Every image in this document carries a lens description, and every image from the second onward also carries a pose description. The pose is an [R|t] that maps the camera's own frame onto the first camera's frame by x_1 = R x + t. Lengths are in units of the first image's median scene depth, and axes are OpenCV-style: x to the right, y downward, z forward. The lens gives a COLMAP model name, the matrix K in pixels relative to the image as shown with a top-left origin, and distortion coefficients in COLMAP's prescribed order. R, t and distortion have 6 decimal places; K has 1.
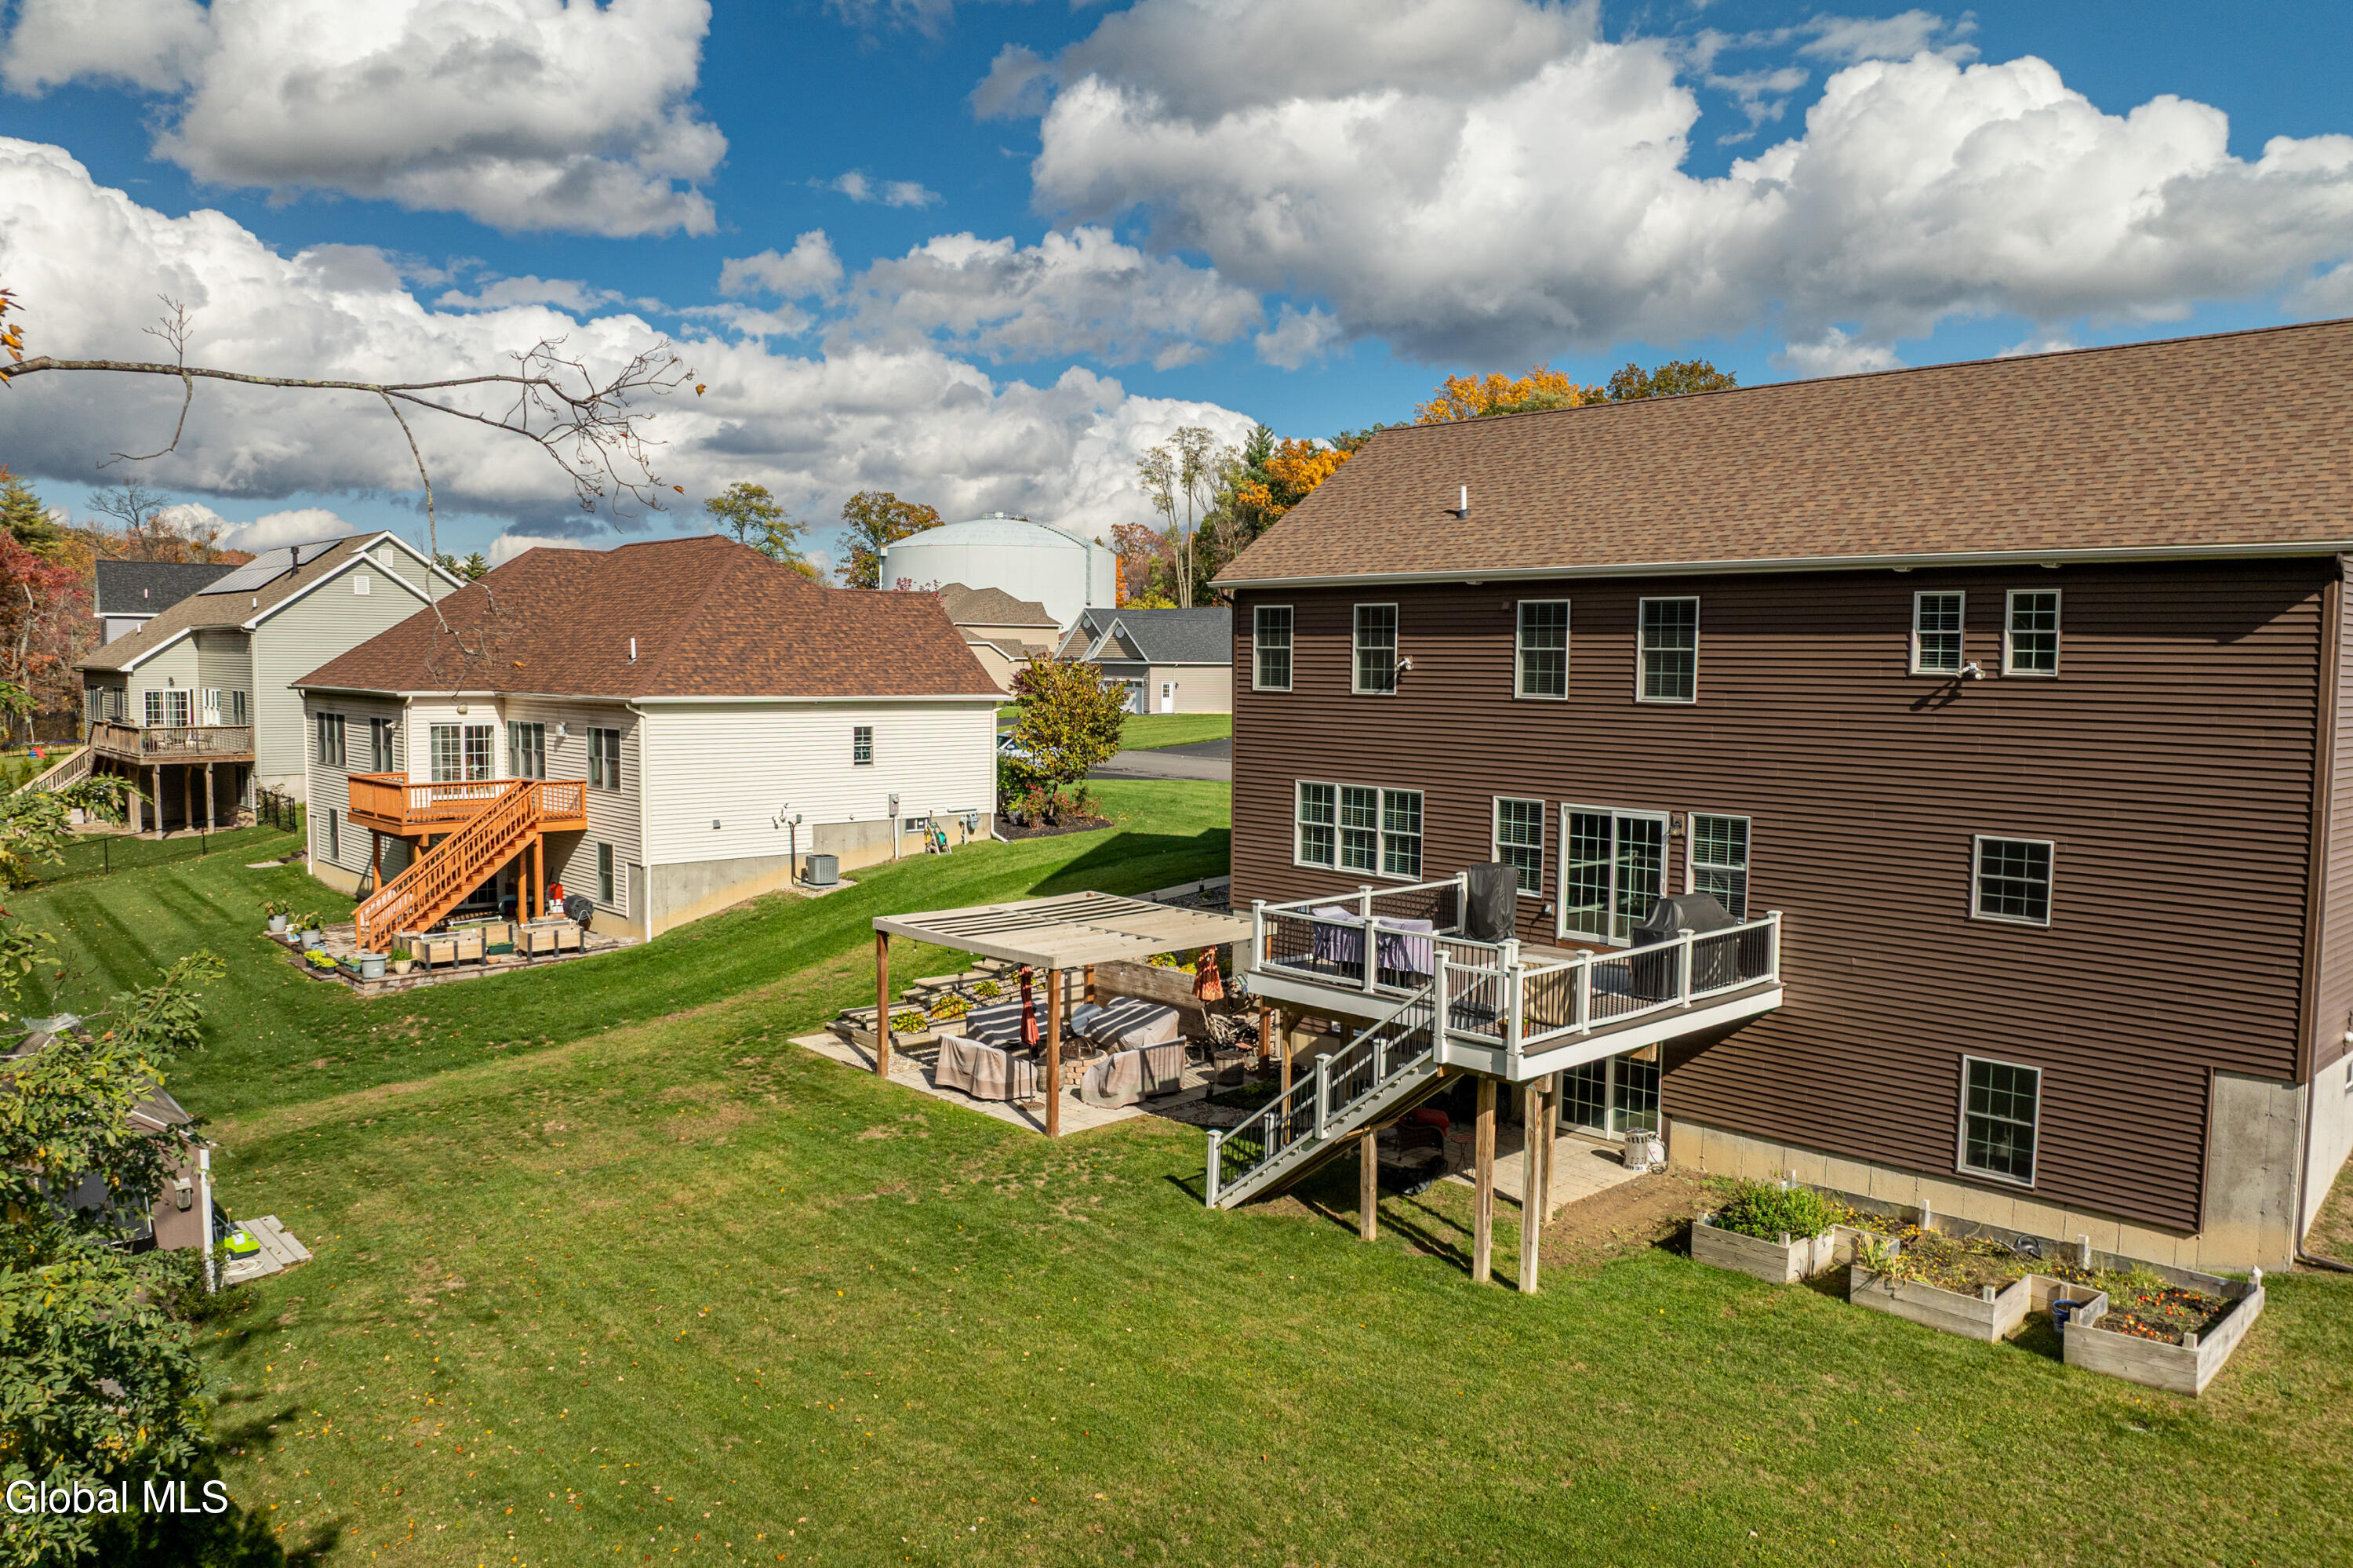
lens RADIAL K [[1656.0, 0, 1179.9], [0, 1656.0, 778.6], [0, 0, 1]] dist [-0.040845, 0.005999]
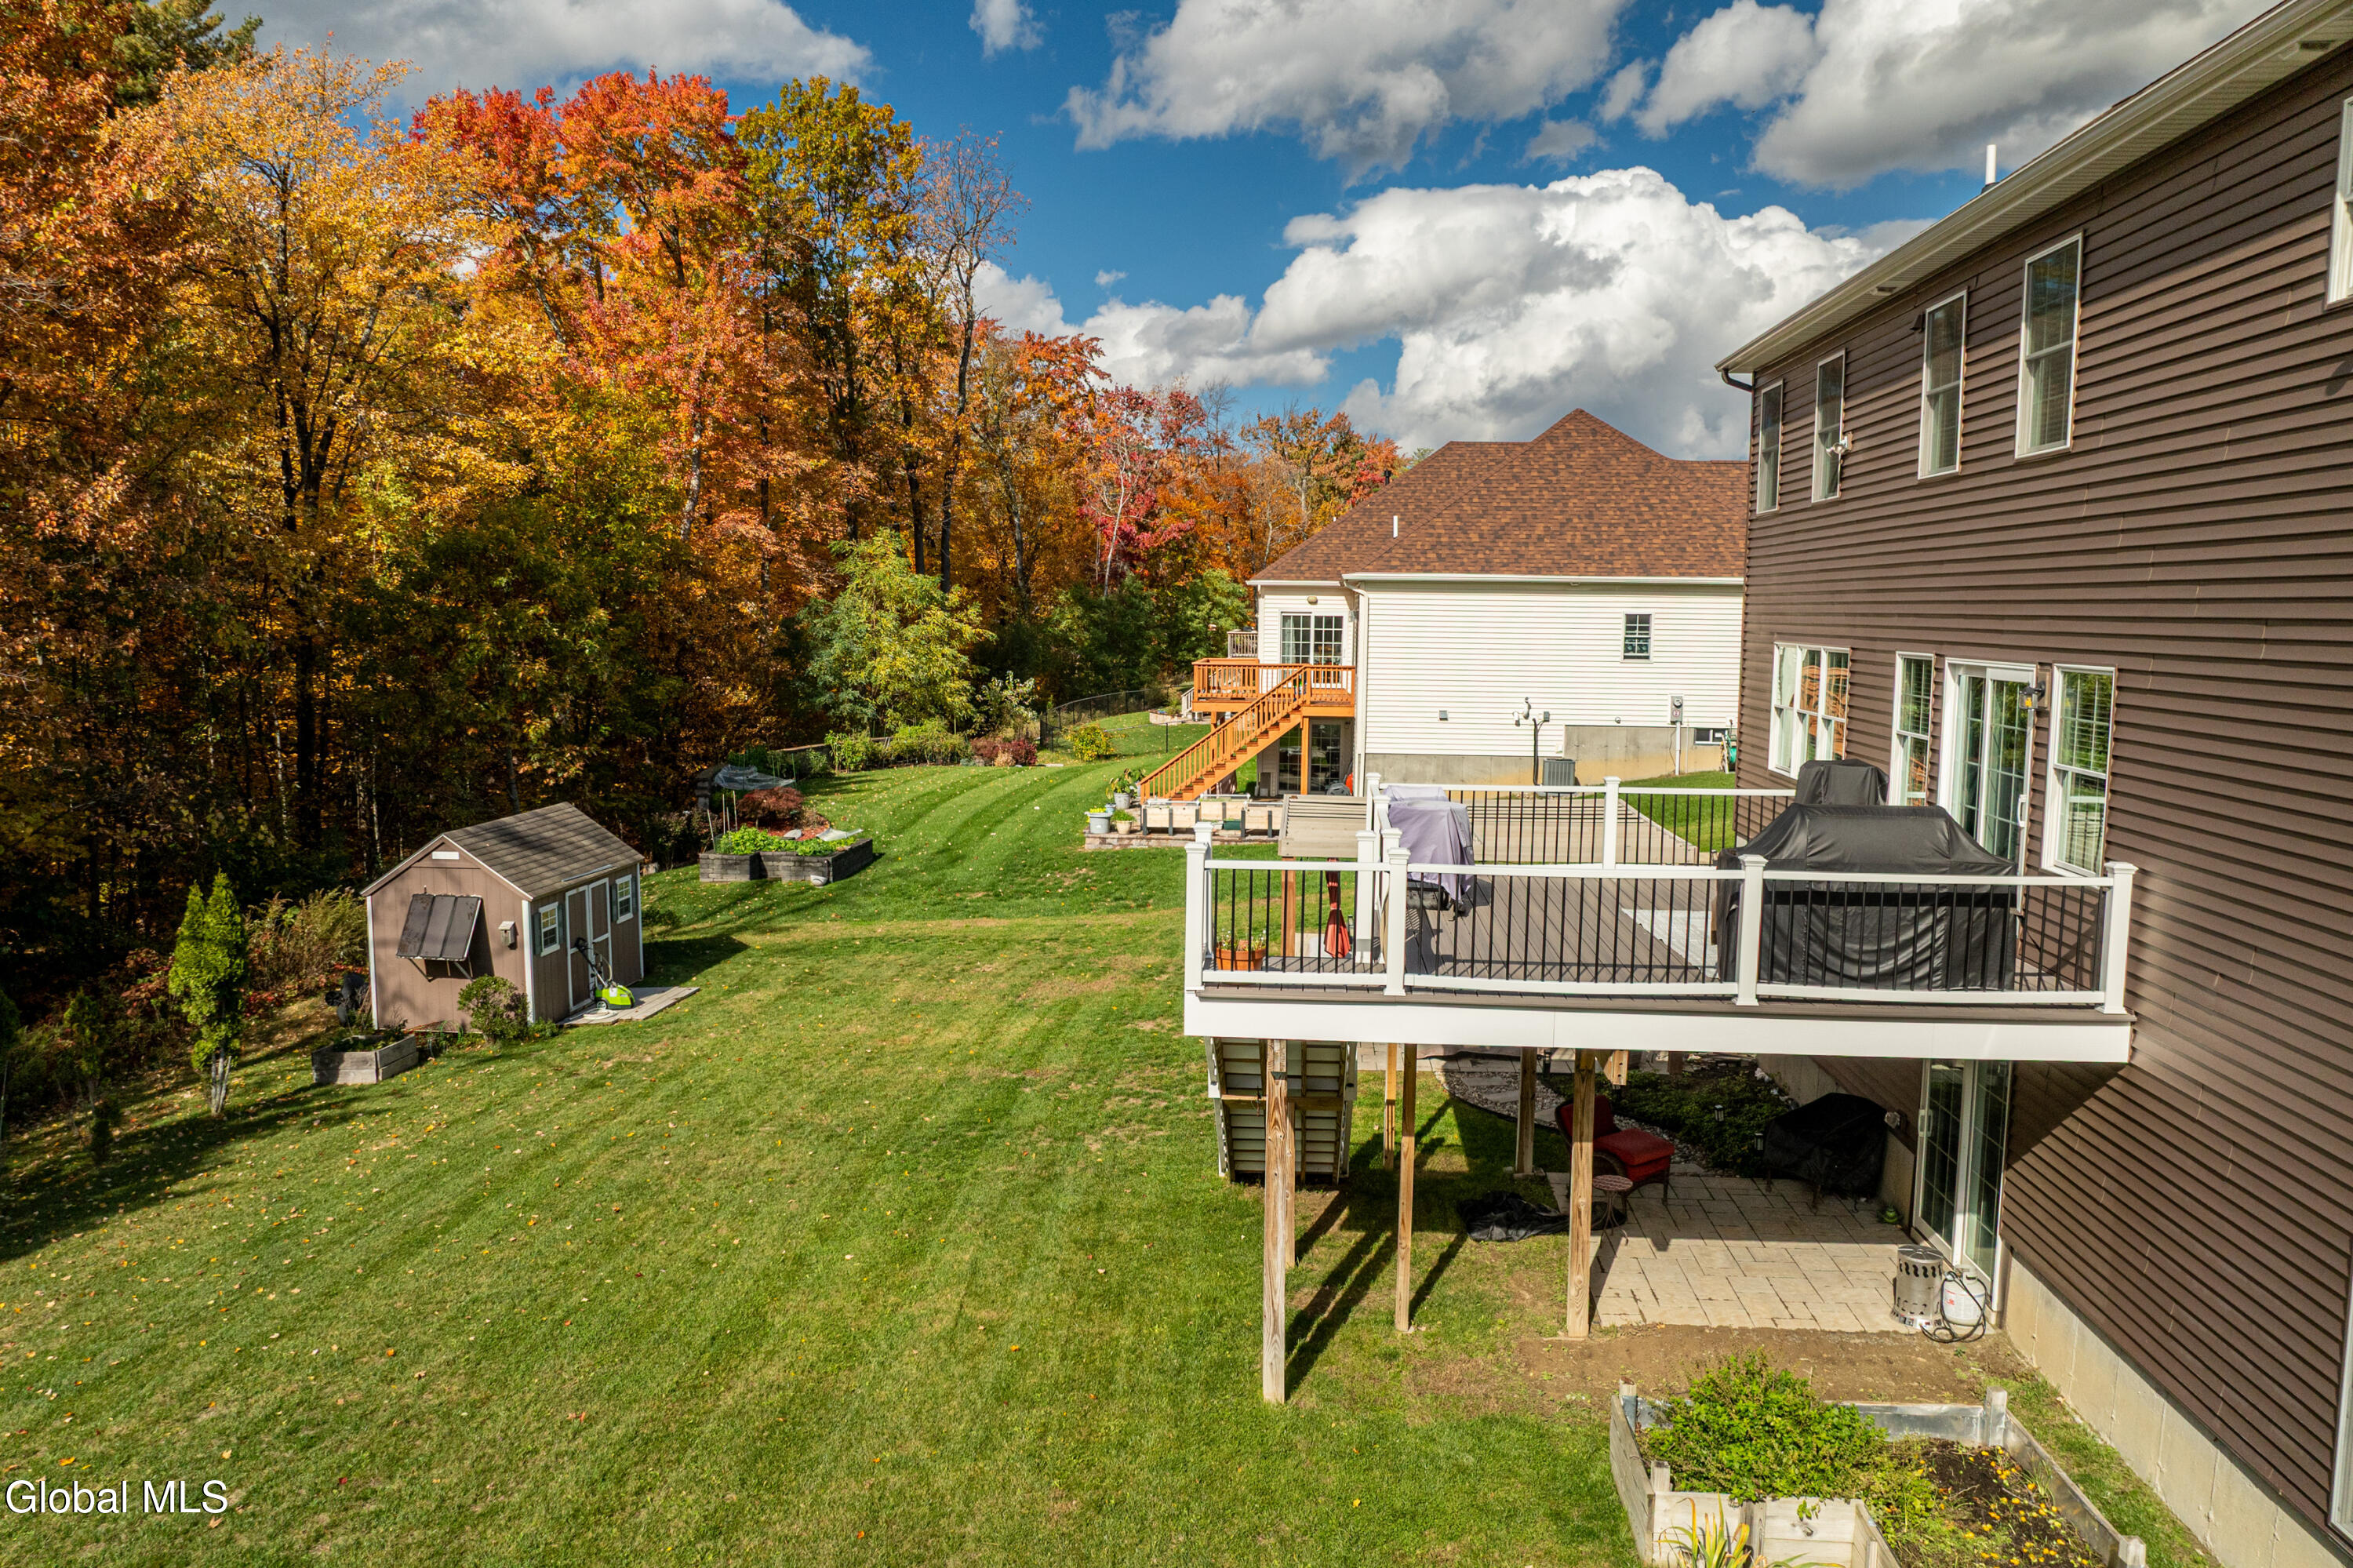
lens RADIAL K [[1656.0, 0, 1182.4], [0, 1656.0, 786.4], [0, 0, 1]] dist [-0.040845, 0.005999]
pose [[0.667006, 0.074728, -0.741295, 0.450166], [-0.055927, 0.997172, 0.050200, 0.042891], [0.742950, 0.007975, 0.669299, 0.412194]]
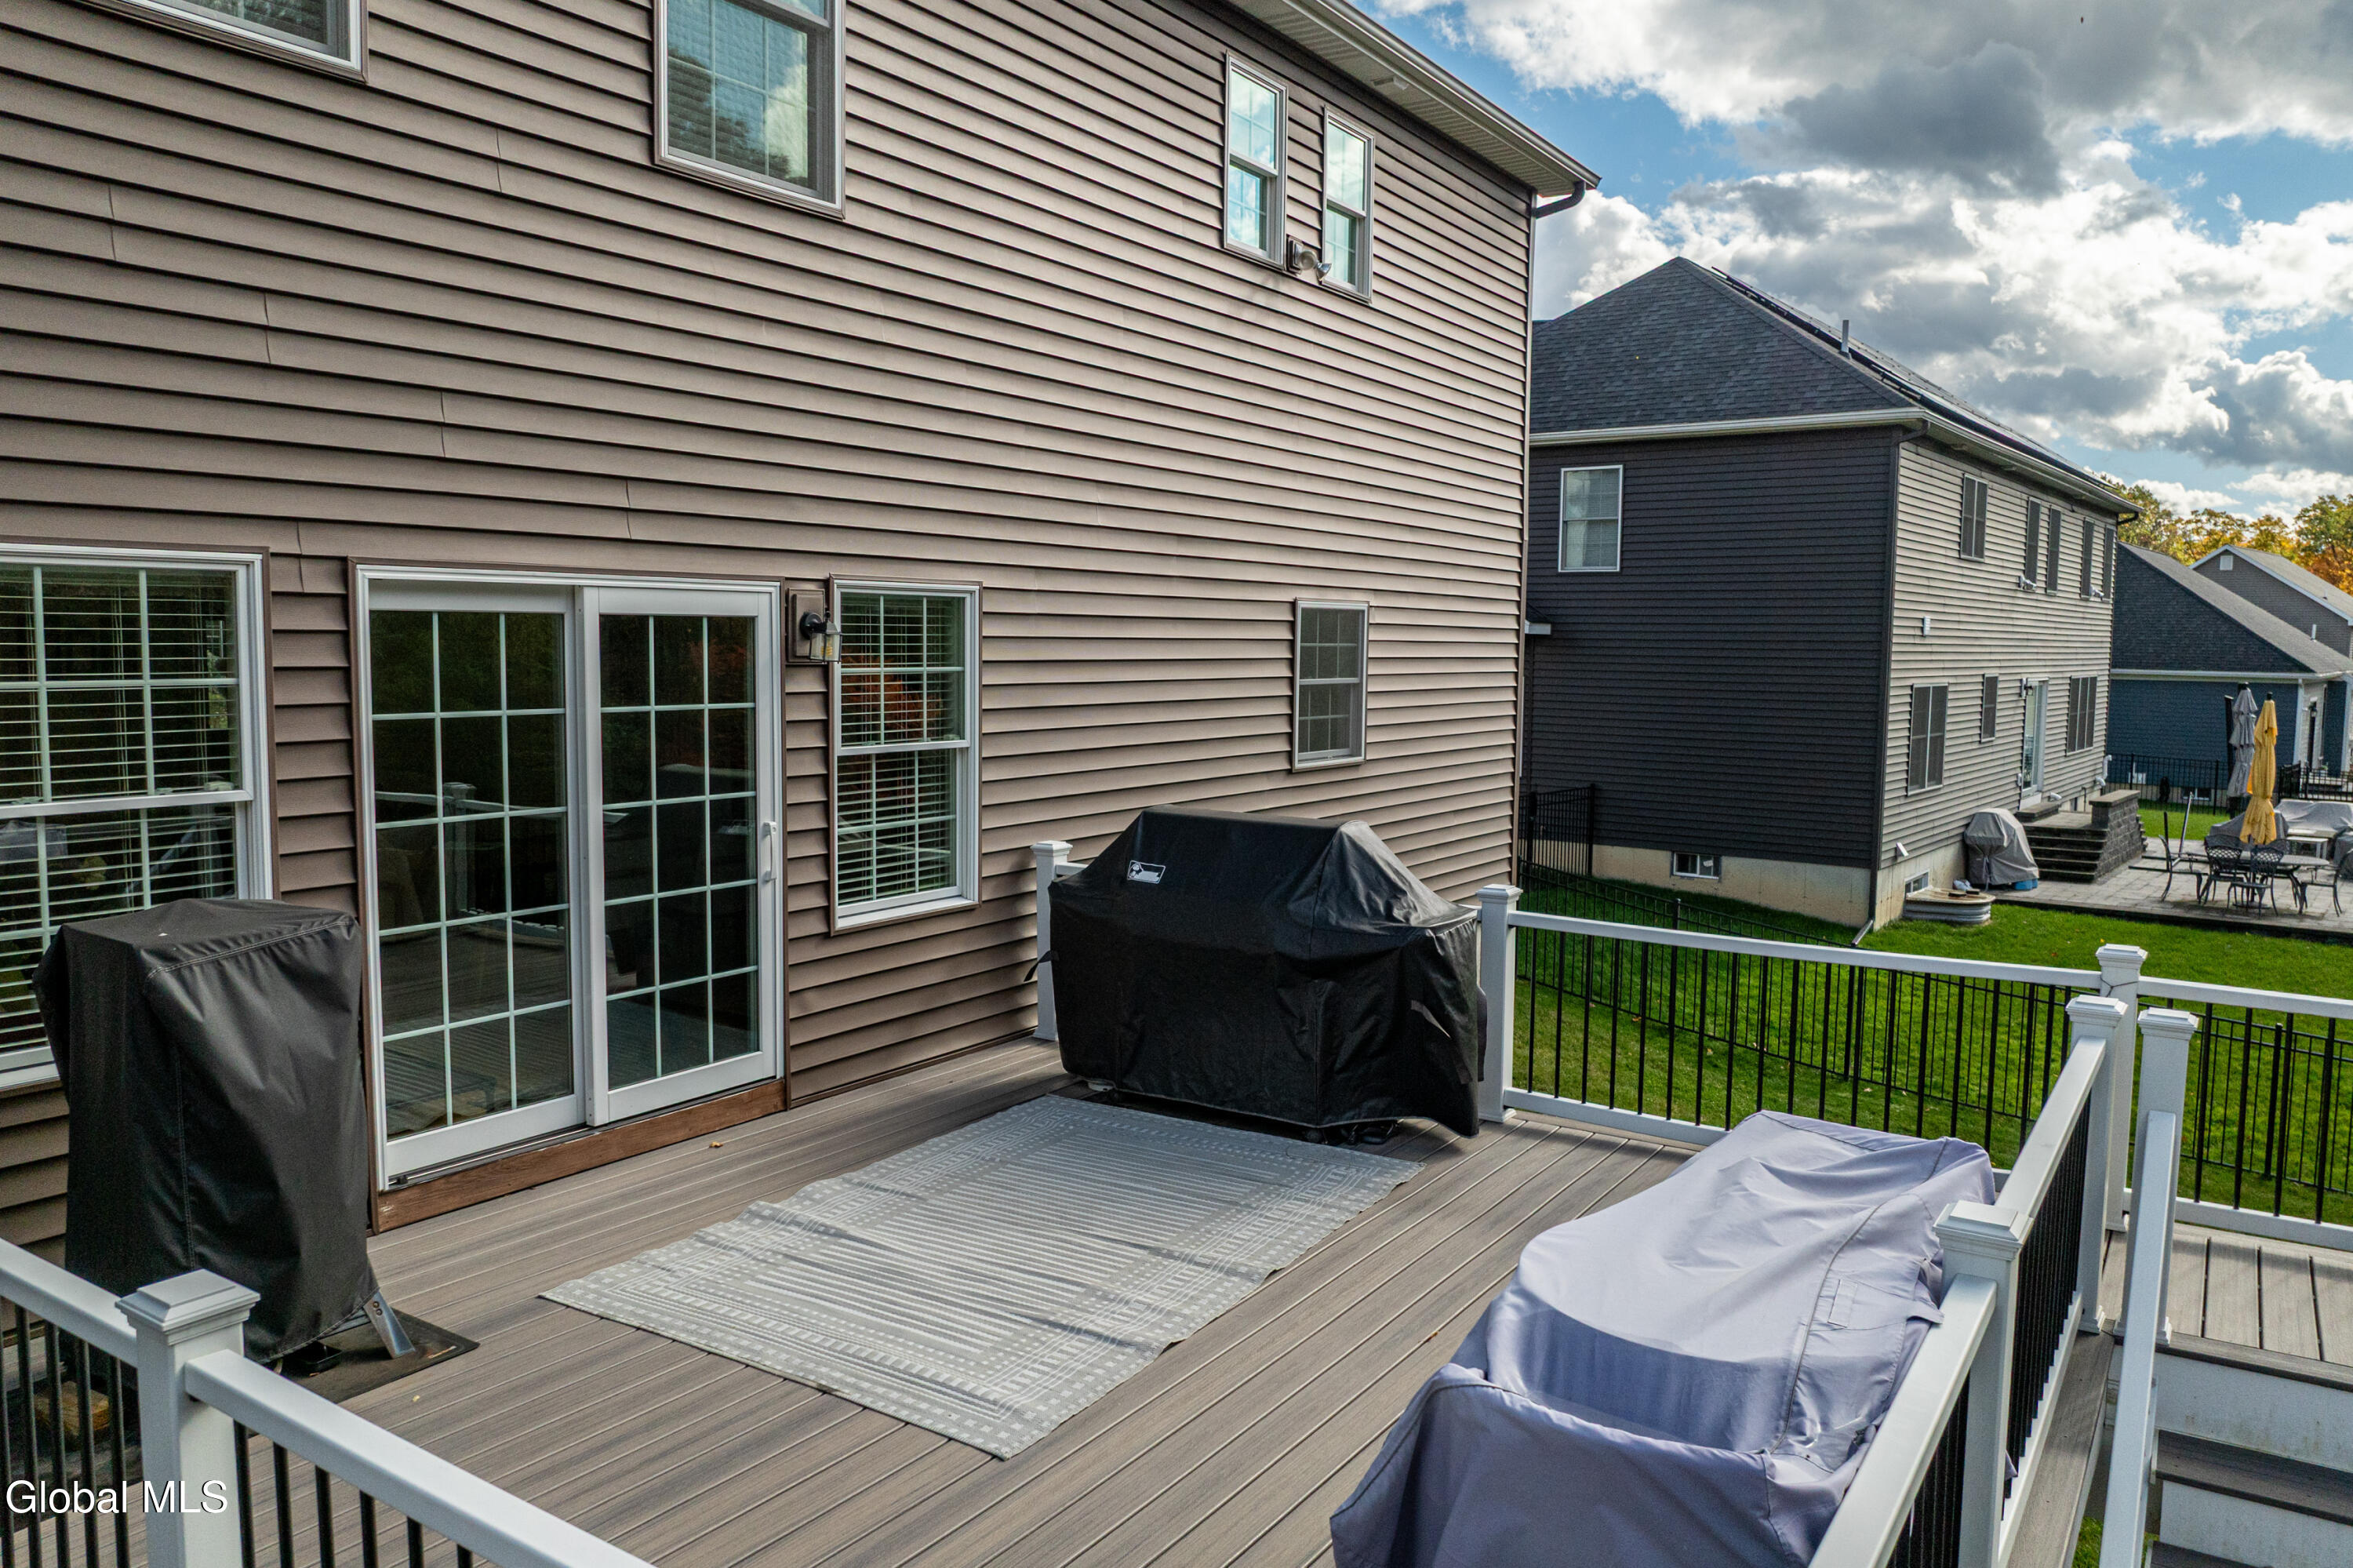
lens RADIAL K [[1656.0, 0, 1185.1], [0, 1656.0, 773.9], [0, 0, 1]] dist [-0.040845, 0.005999]
pose [[-0.230453, -0.090849, 0.968833, 0.000135], [0.060290, 0.992386, 0.107399, 0.023567], [-0.971214, 0.083161, -0.223221, 0.887701]]
